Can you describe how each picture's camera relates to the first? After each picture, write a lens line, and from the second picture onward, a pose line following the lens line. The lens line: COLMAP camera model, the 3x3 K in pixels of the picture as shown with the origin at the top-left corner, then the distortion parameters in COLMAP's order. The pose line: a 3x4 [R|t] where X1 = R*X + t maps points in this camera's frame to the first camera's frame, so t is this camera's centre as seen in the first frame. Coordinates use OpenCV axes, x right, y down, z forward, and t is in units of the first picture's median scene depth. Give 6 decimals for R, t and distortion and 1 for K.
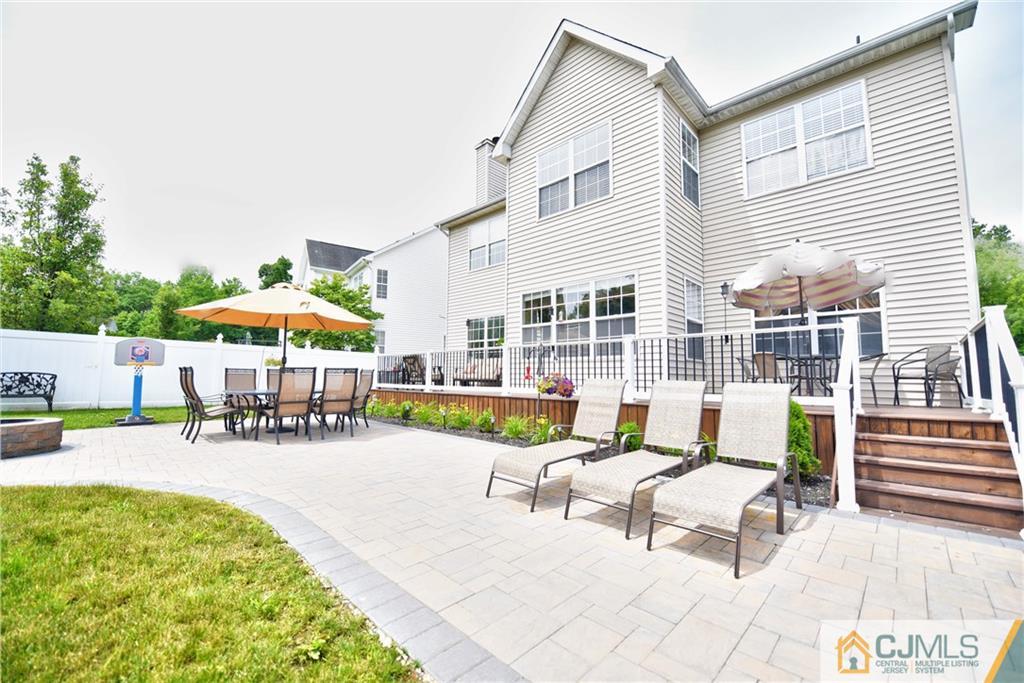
lens RADIAL K [[414.8, 0, 507.0], [0, 414.8, 343.9], [0, 0, 1]] dist [-0.018214, -0.000123]
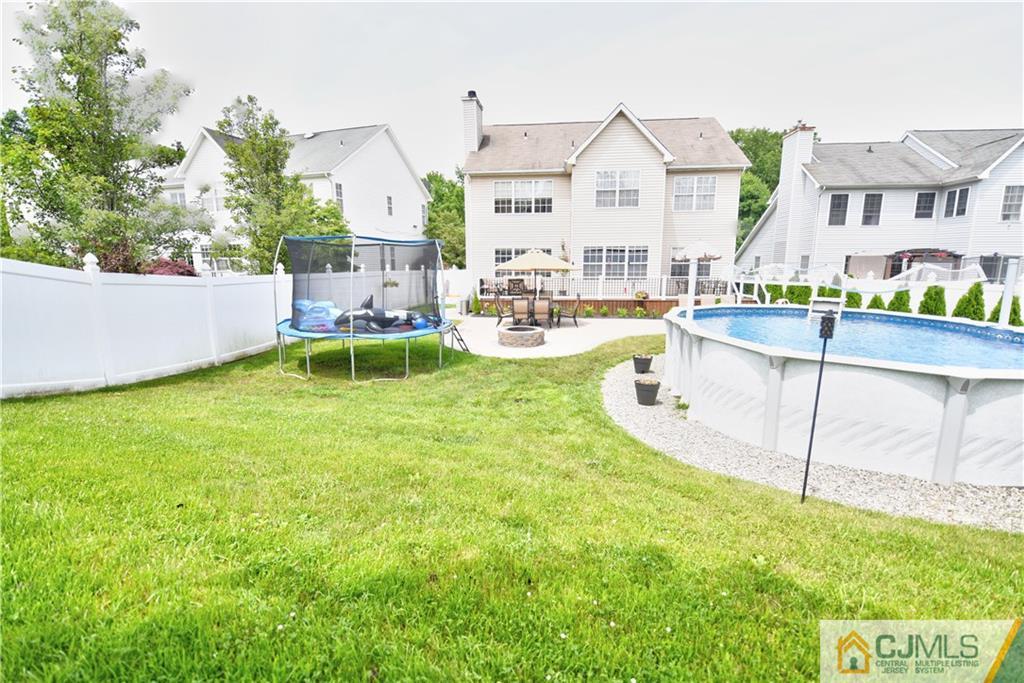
lens RADIAL K [[445.6, 0, 521.5], [0, 445.6, 338.2], [0, 0, 1]] dist [0.000049, -0.002276]
pose [[0.783690, -0.118497, 0.609744, -1.628068], [-0.035623, 0.971445, 0.234574, -0.195489], [-0.620130, -0.205554, 0.757091, -0.514955]]
